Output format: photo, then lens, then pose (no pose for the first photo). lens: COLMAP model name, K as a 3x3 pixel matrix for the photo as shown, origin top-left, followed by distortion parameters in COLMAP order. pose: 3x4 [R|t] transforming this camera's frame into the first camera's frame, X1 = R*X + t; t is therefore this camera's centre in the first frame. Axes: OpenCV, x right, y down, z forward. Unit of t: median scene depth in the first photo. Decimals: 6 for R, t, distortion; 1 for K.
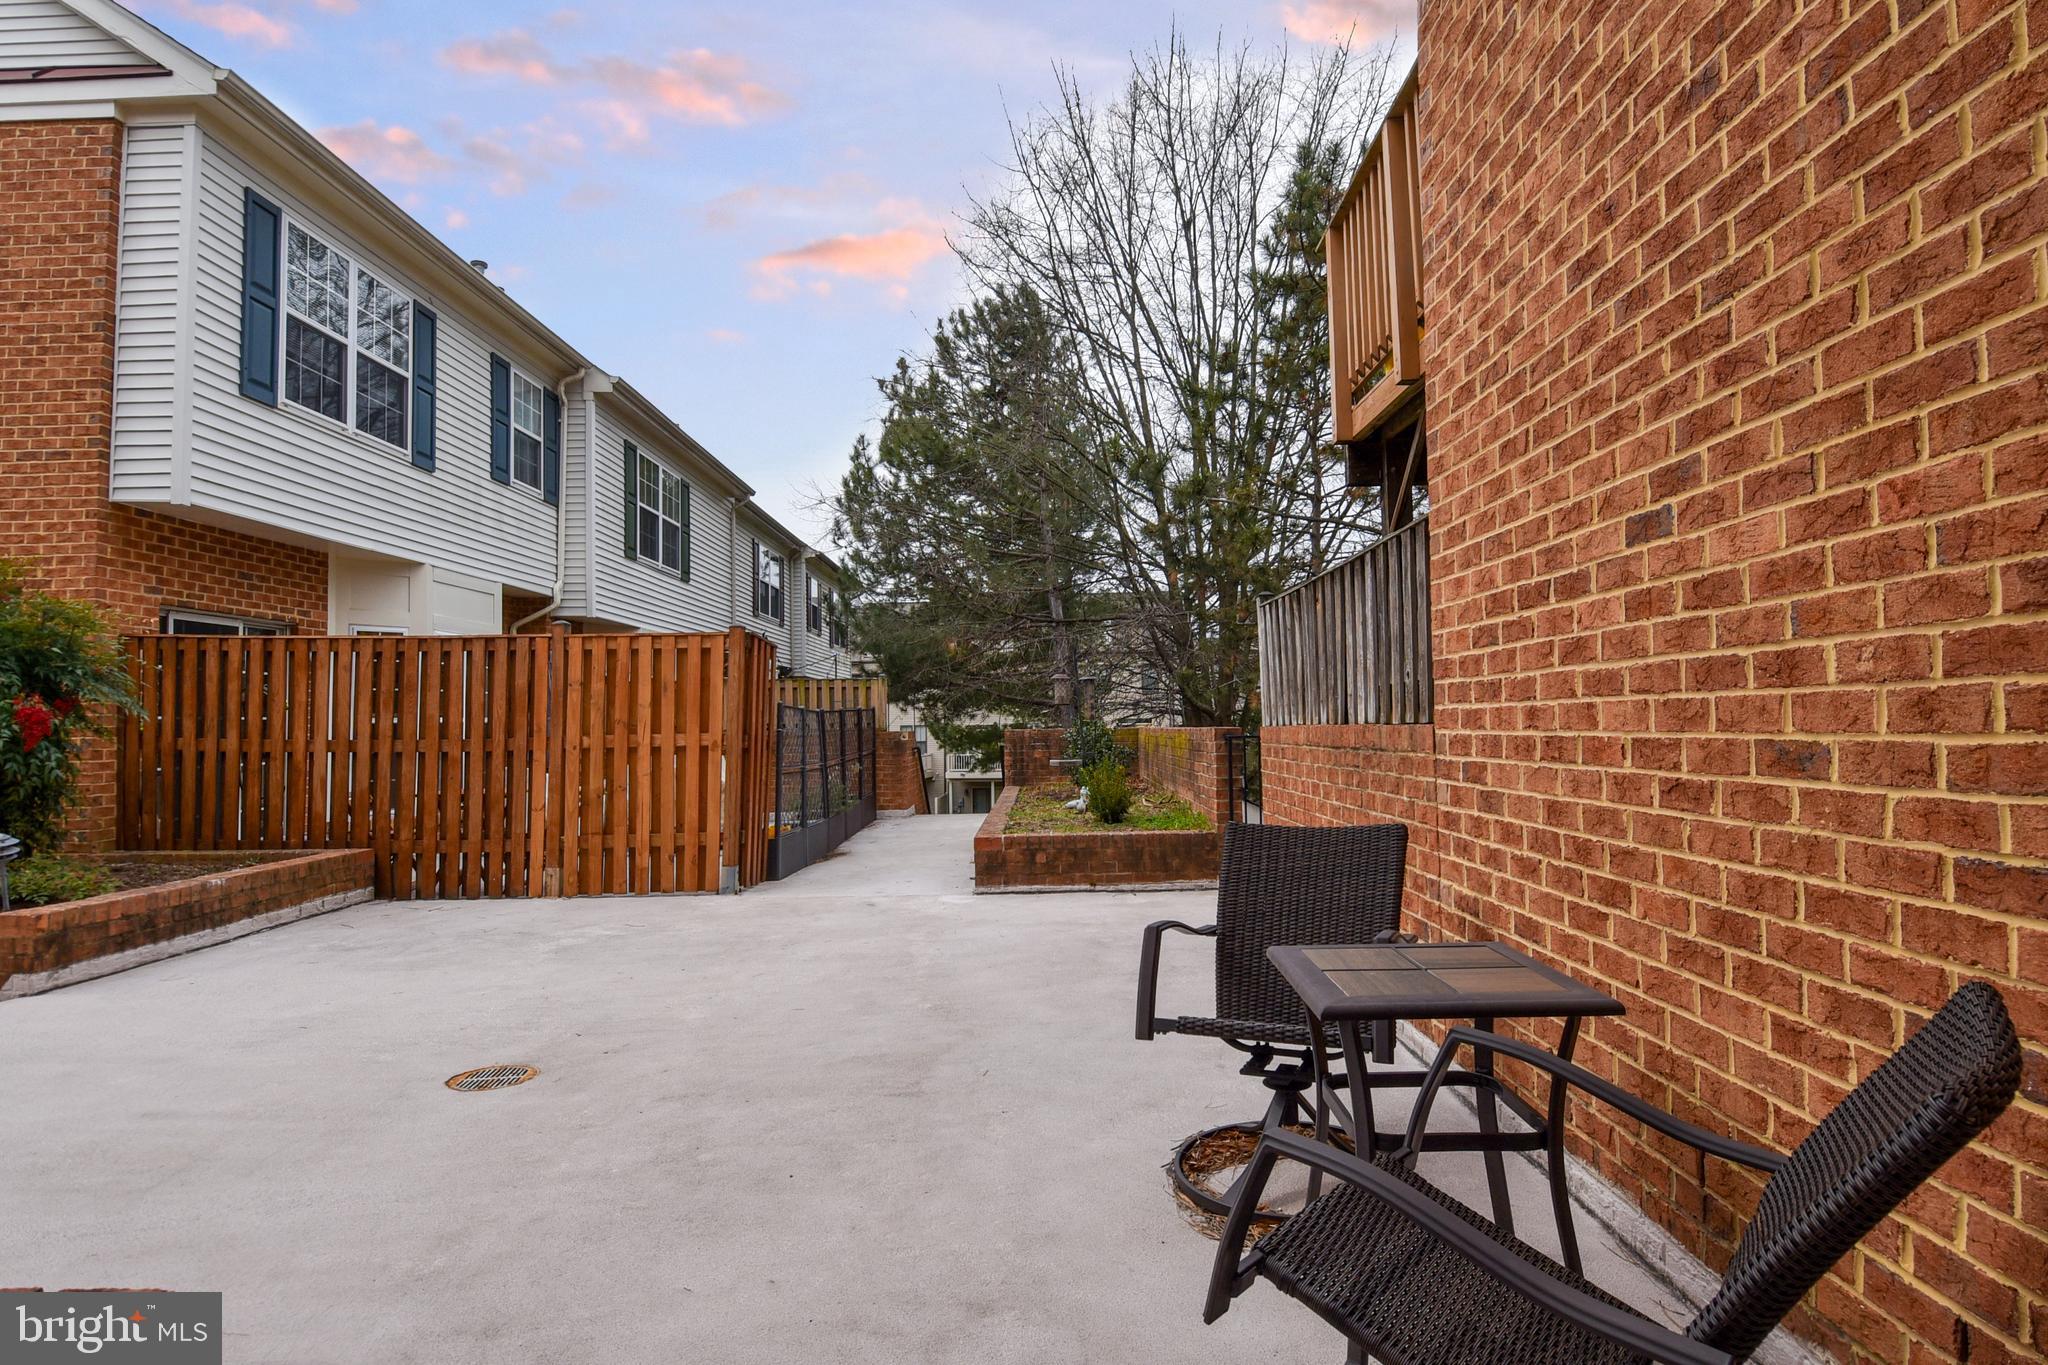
lens RADIAL K [[1099.4, 0, 1026.7], [0, 1099.4, 667.1], [0, 0, 1]] dist [0.054344, -0.055745]
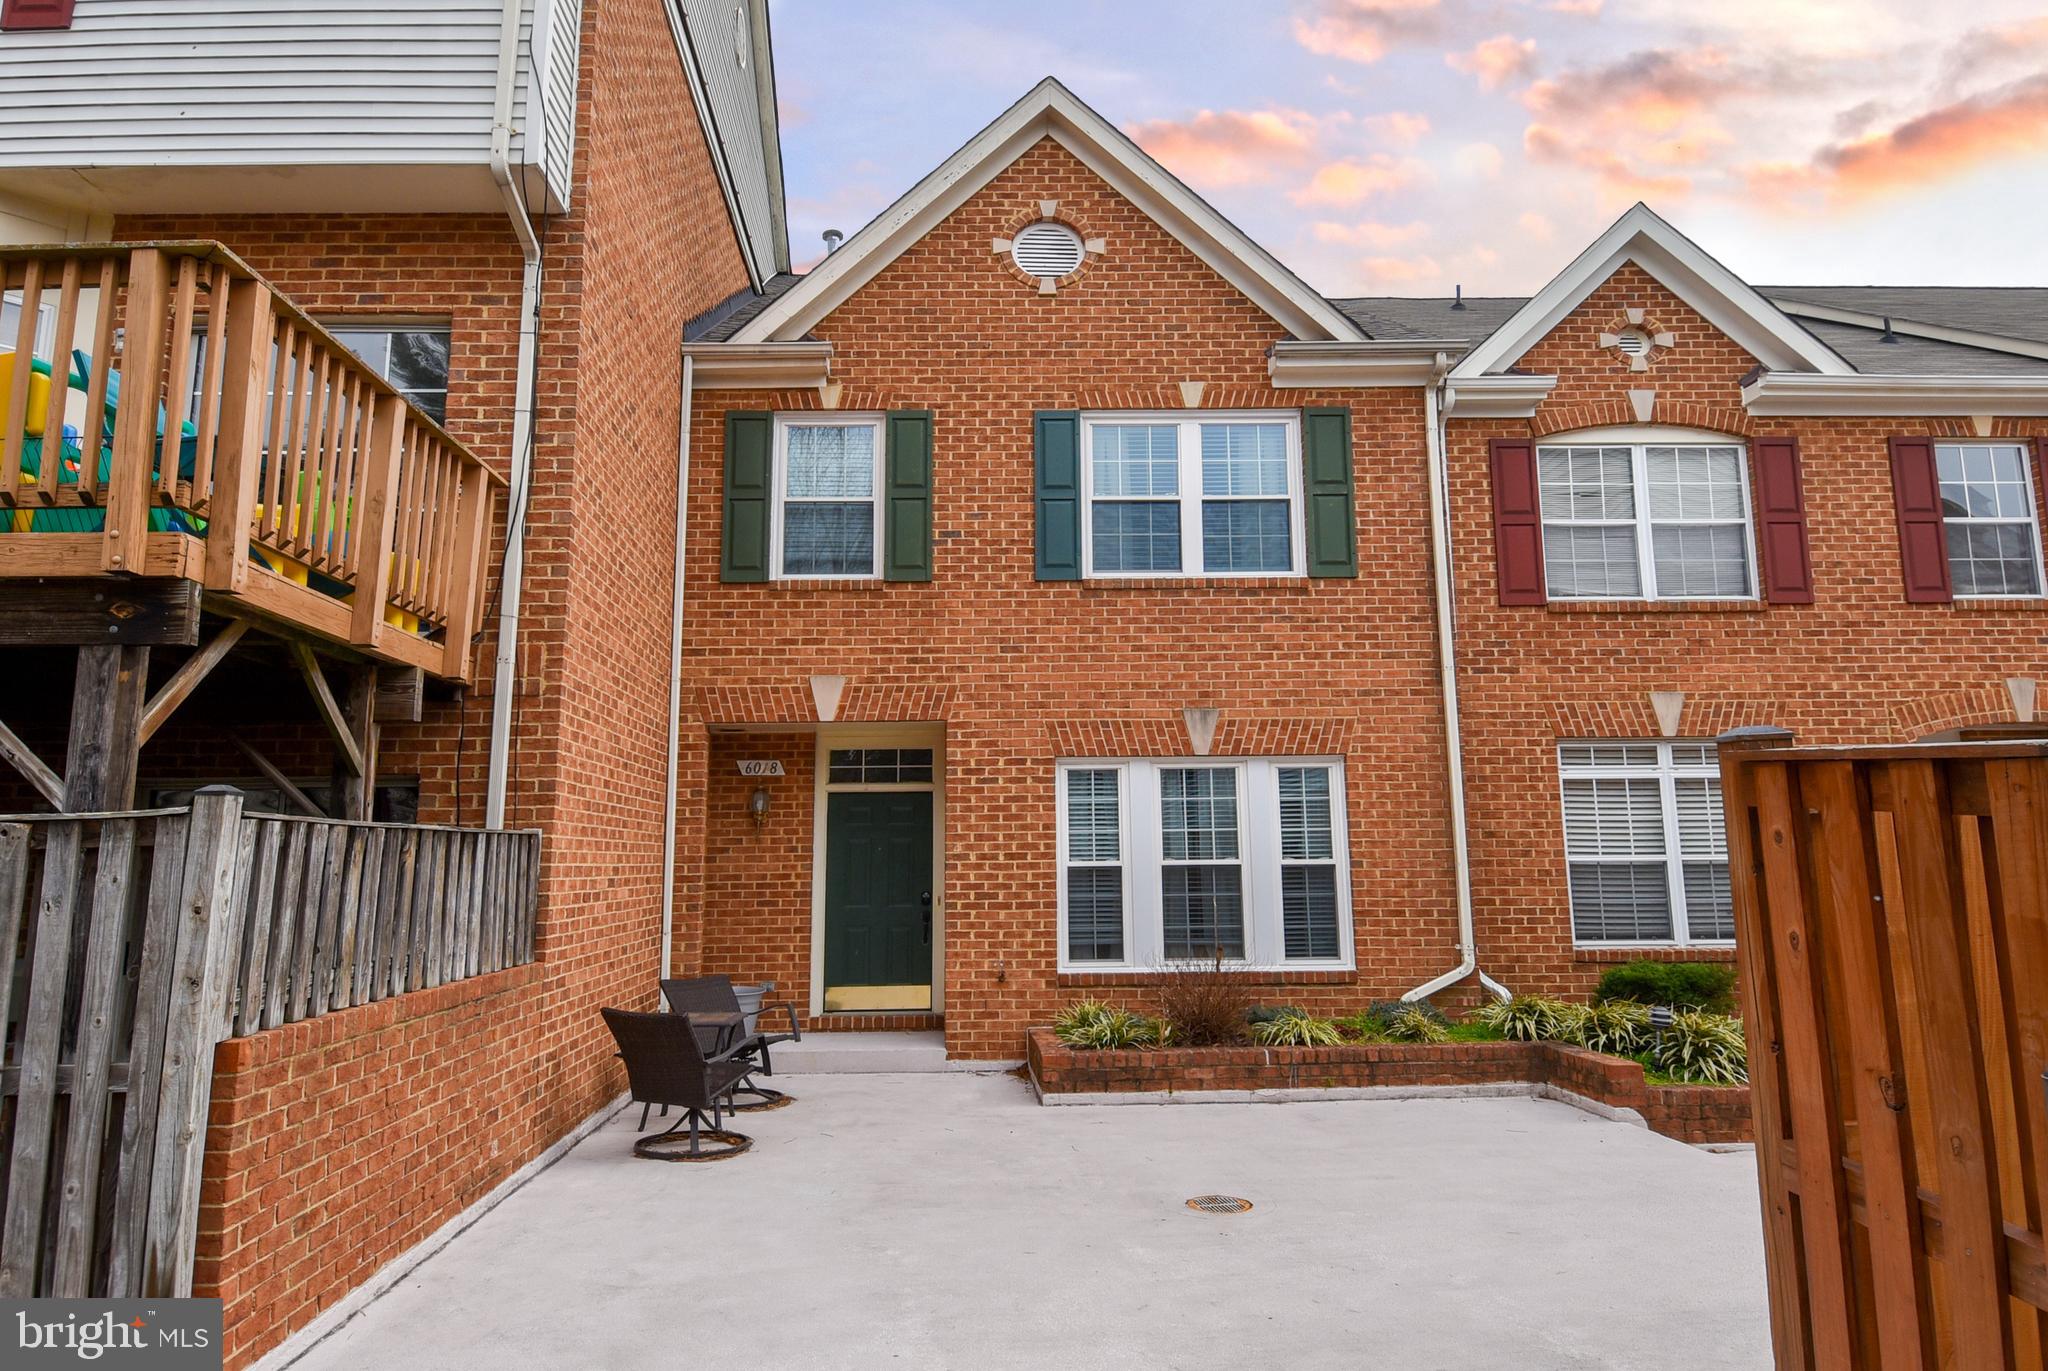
lens RADIAL K [[1094.9, 0, 1034.7], [0, 1094.9, 686.5], [0, 0, 1]] dist [0.056128, -0.054393]
pose [[-0.993460, -0.003067, -0.114139, -0.124628], [0.020583, 0.978453, -0.205443, 0.042807], [0.112309, -0.206449, -0.971990, 2.435289]]
